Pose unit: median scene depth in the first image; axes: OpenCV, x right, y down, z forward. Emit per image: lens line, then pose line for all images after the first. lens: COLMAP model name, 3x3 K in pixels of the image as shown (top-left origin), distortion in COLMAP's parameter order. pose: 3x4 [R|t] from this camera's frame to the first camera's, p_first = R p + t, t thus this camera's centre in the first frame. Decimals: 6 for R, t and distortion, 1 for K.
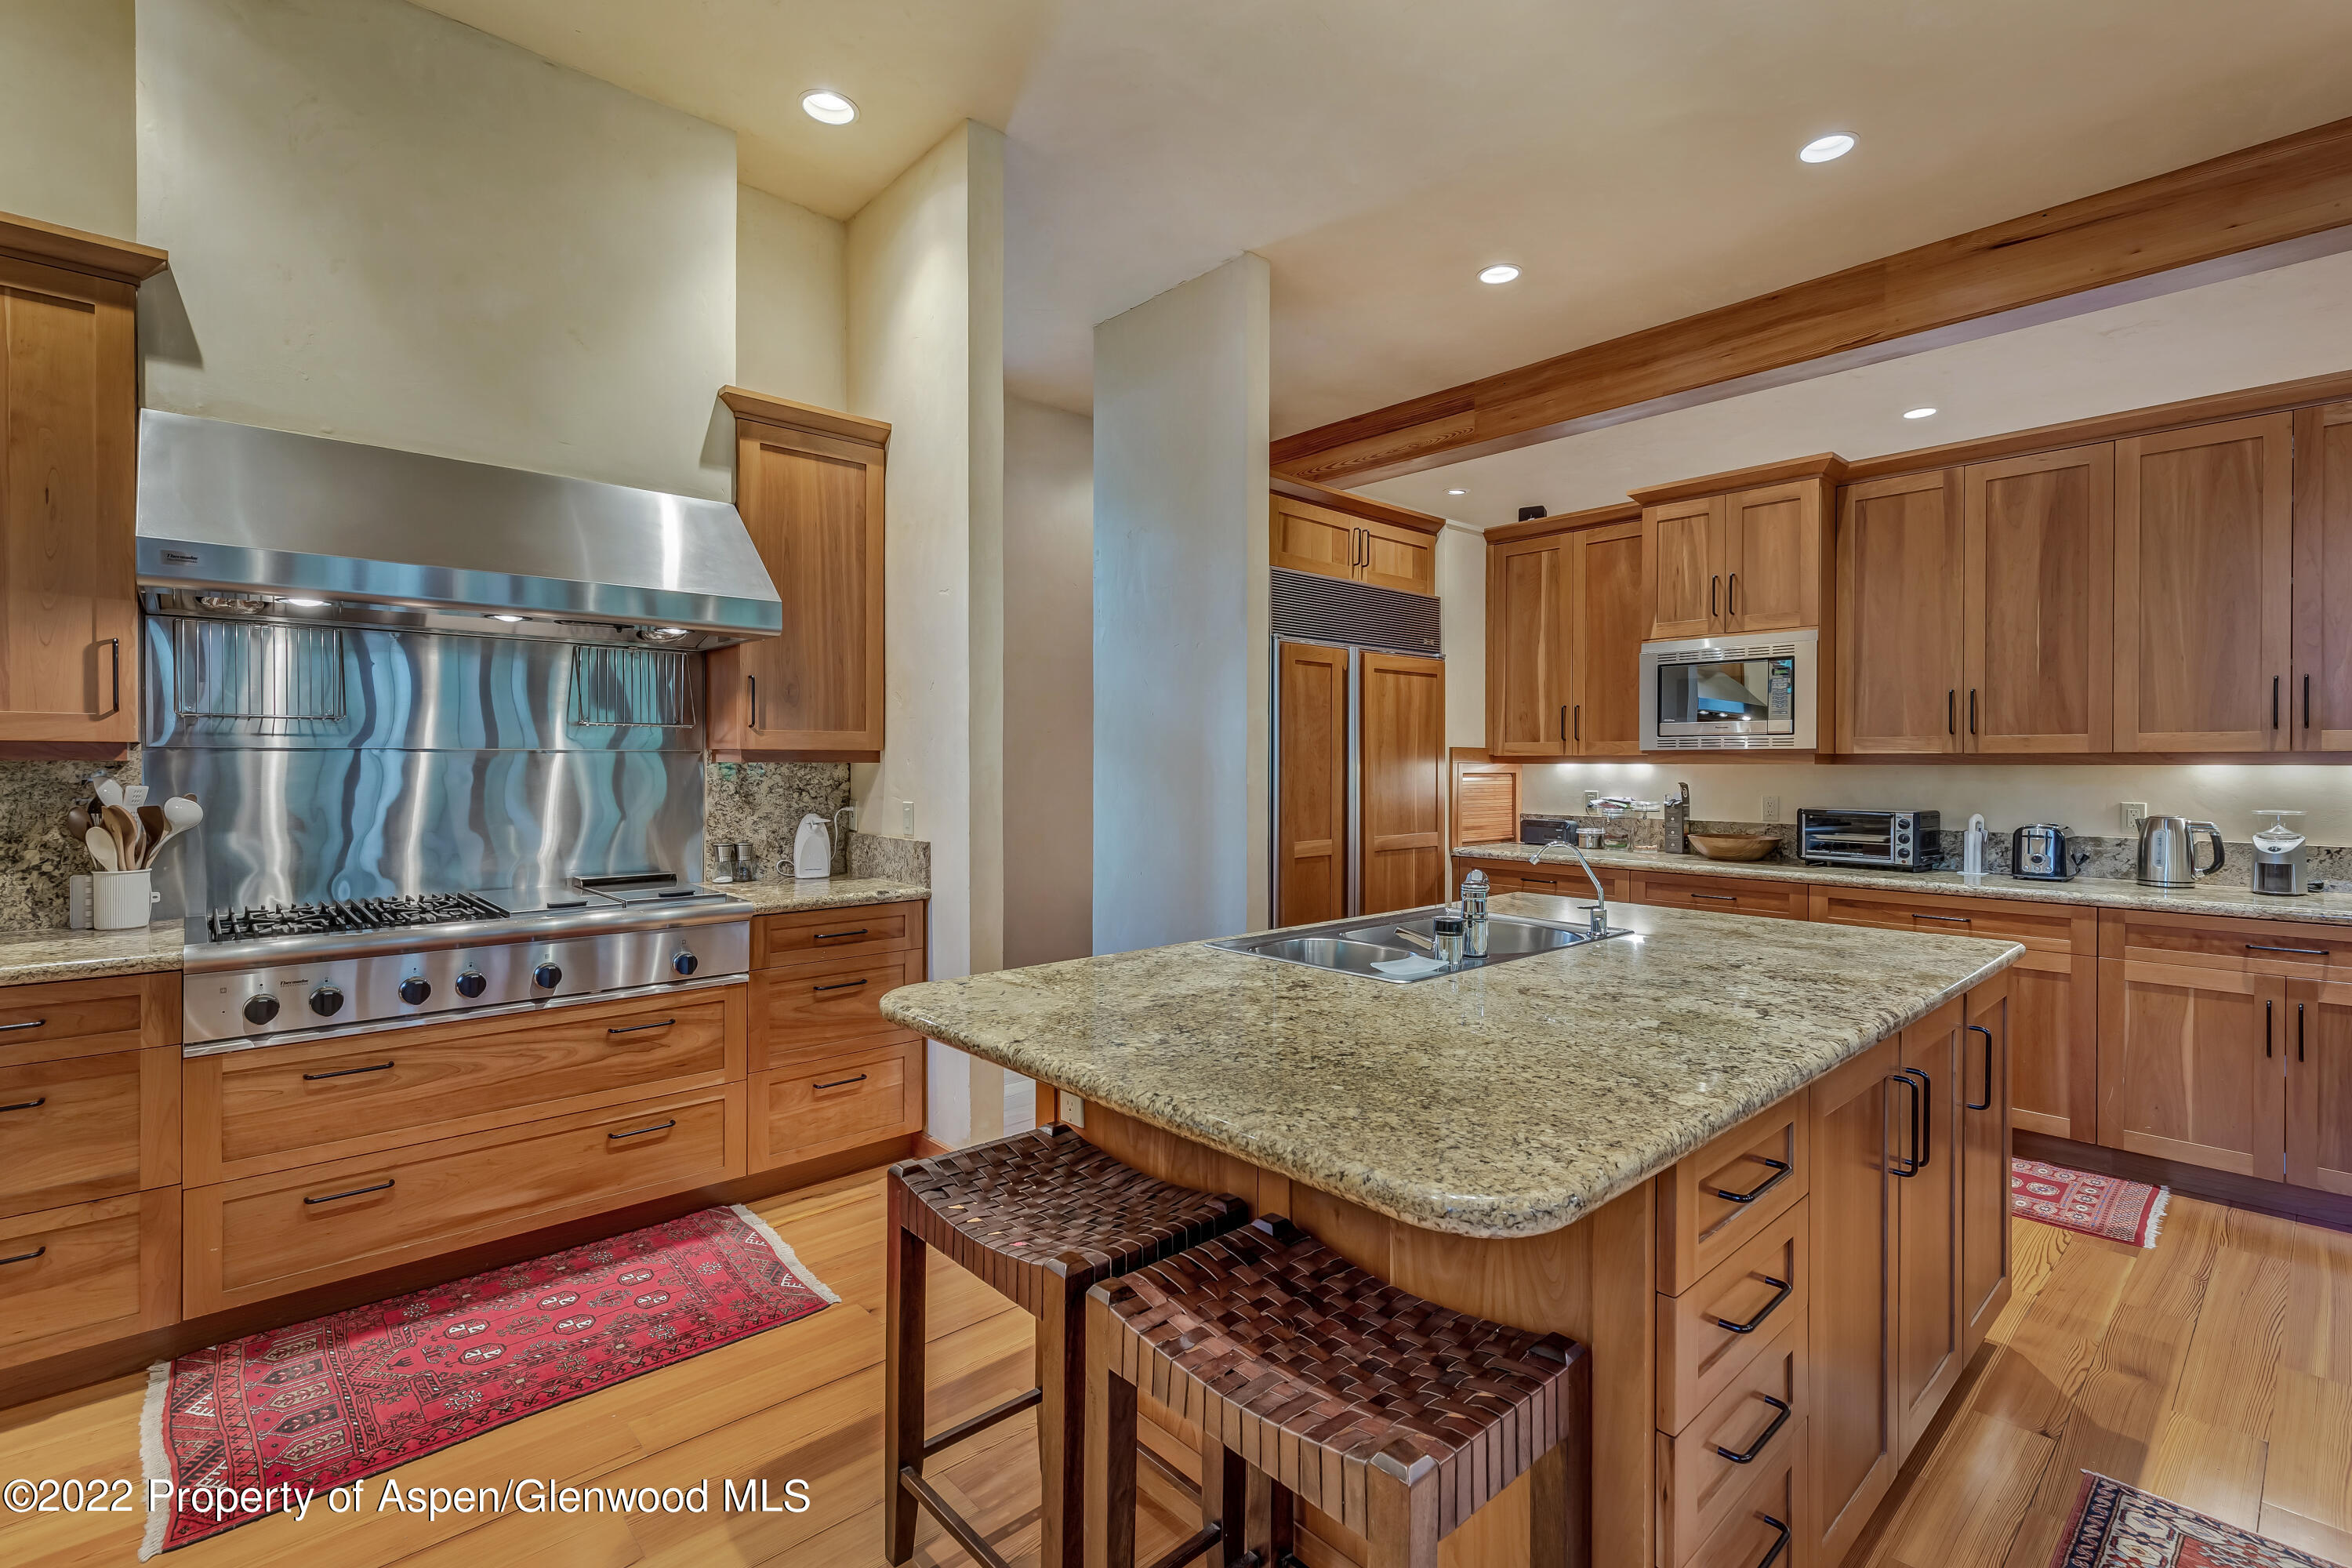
lens RADIAL K [[1062.8, 0, 1194.1], [0, 1062.8, 770.4], [0, 0, 1]] dist [0.006302, -0.000760]
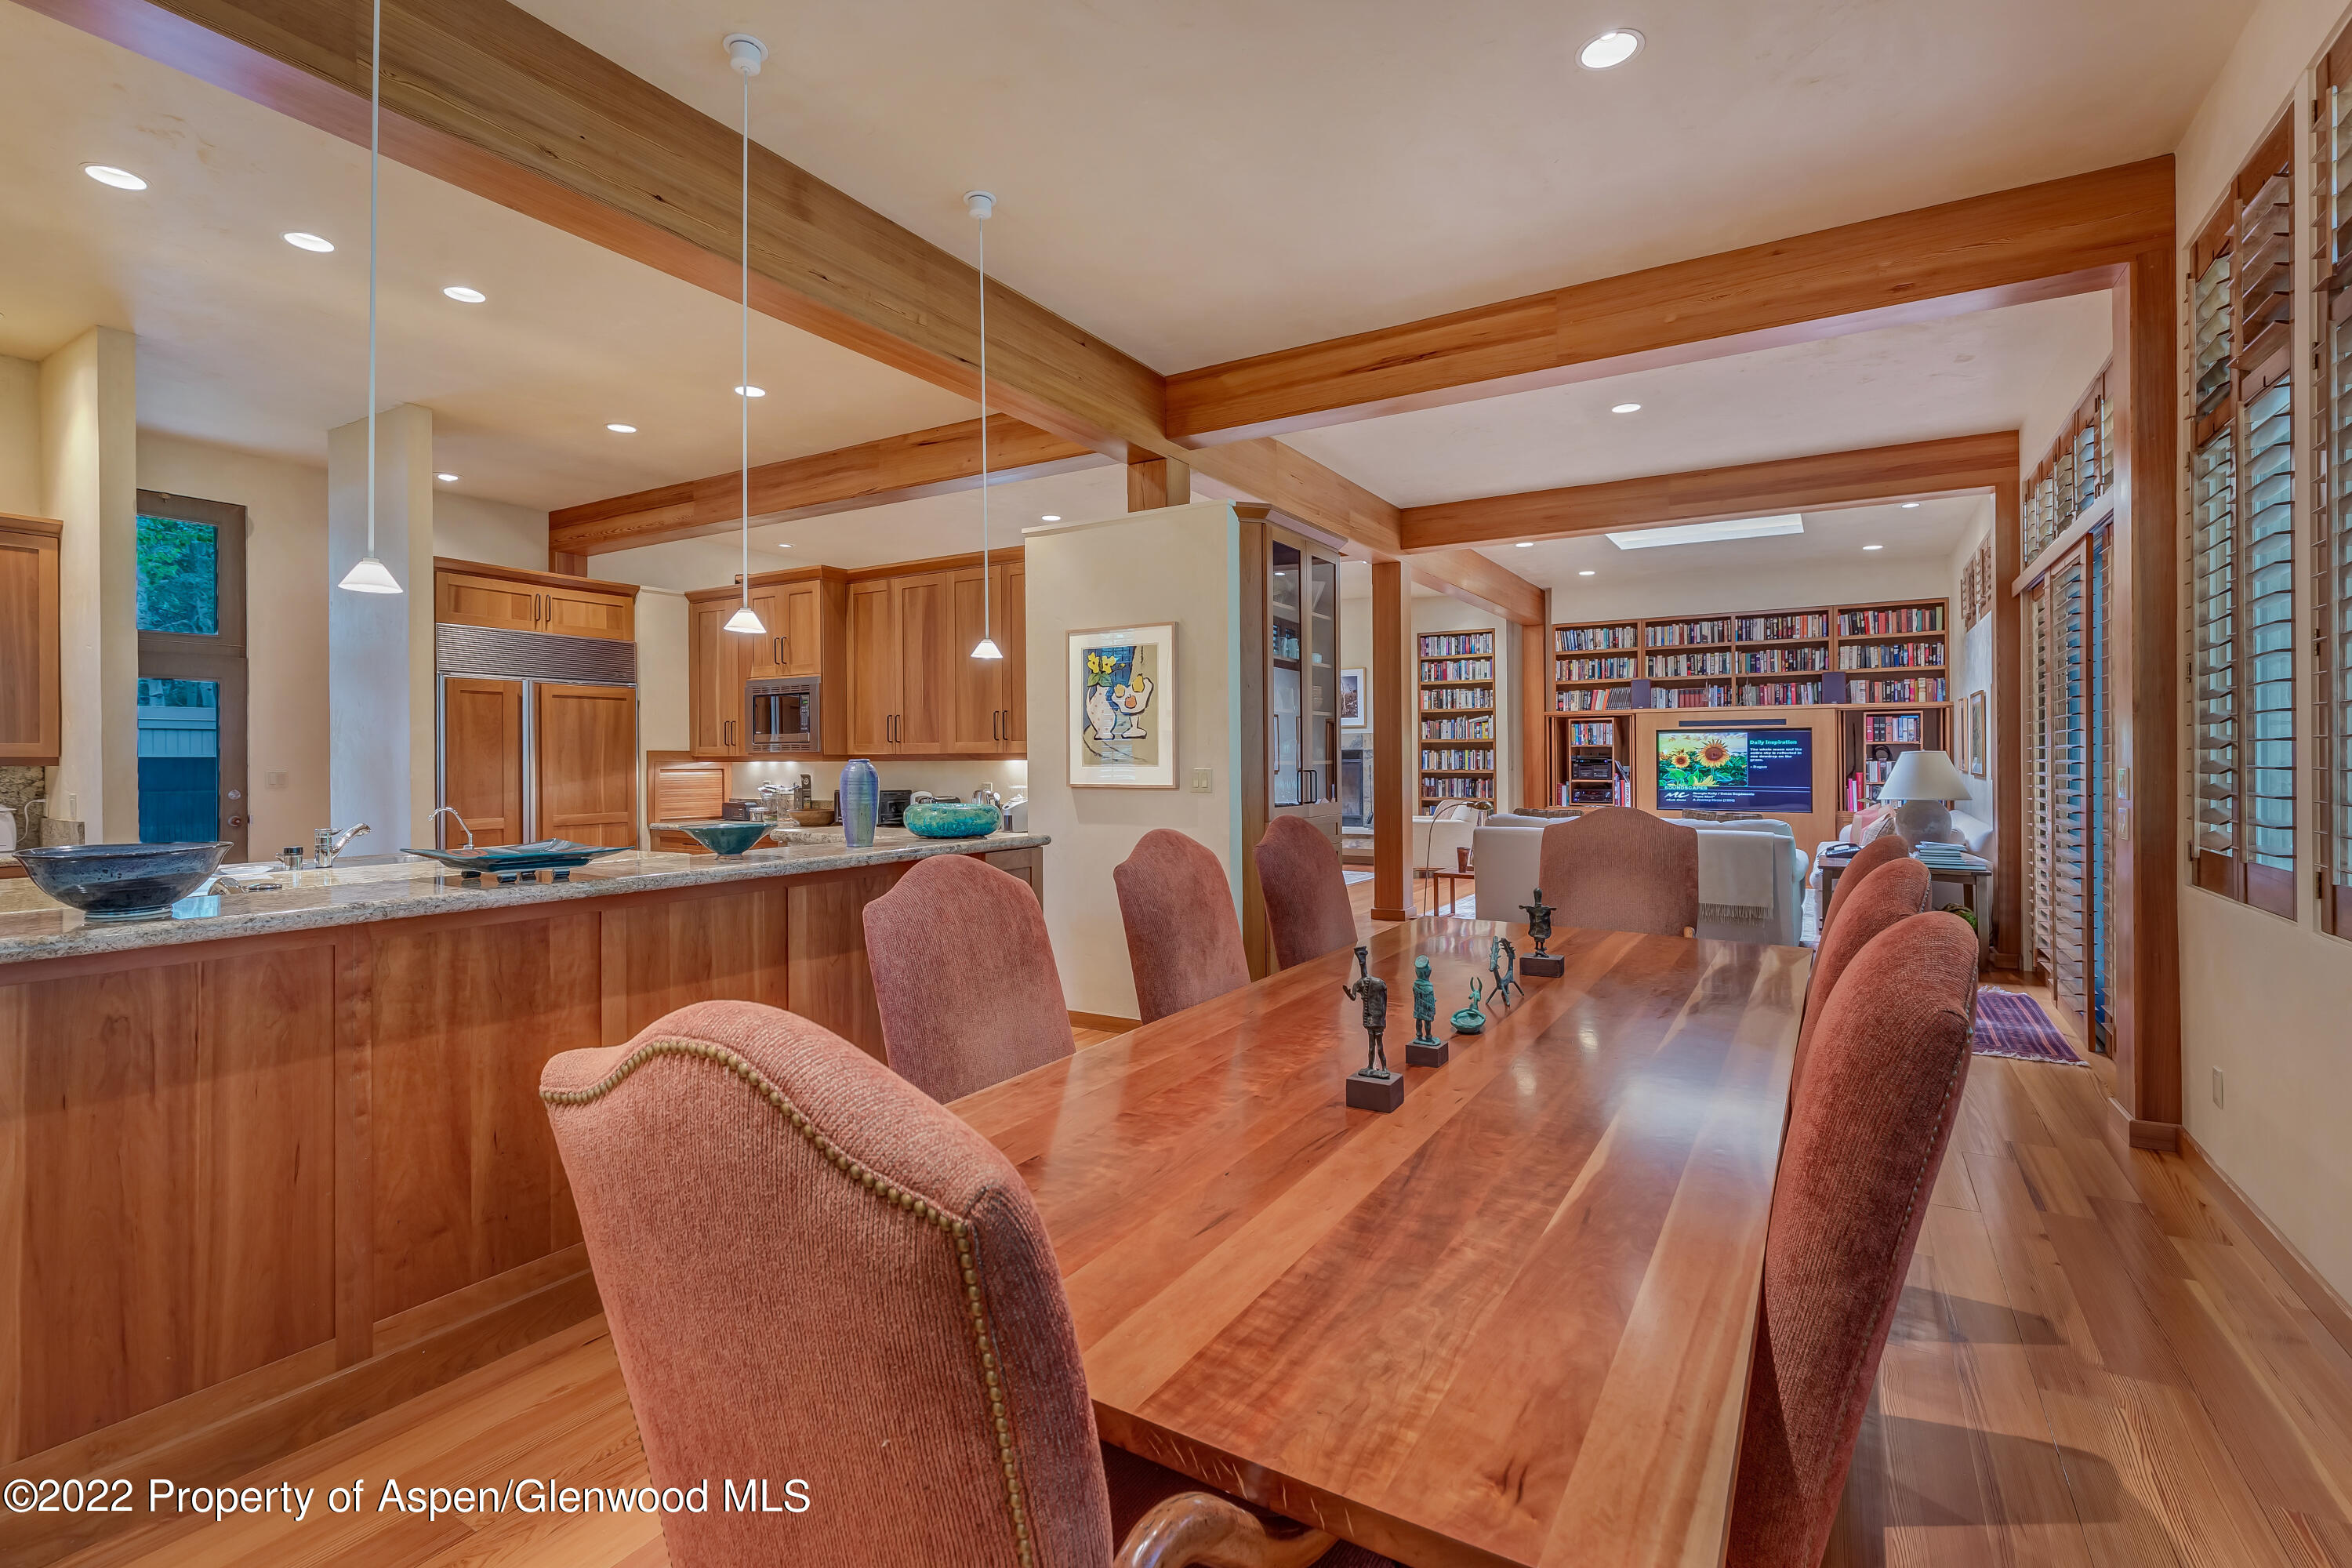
lens RADIAL K [[1062.8, 0, 1168.5], [0, 1062.8, 766.7], [0, 0, 1]] dist [0.006302, -0.000760]
pose [[0.966016, -0.008979, 0.258325, 0.590807], [0.007997, 0.999956, 0.004852, -0.001334], [-0.258357, -0.002622, 0.966046, -0.570760]]
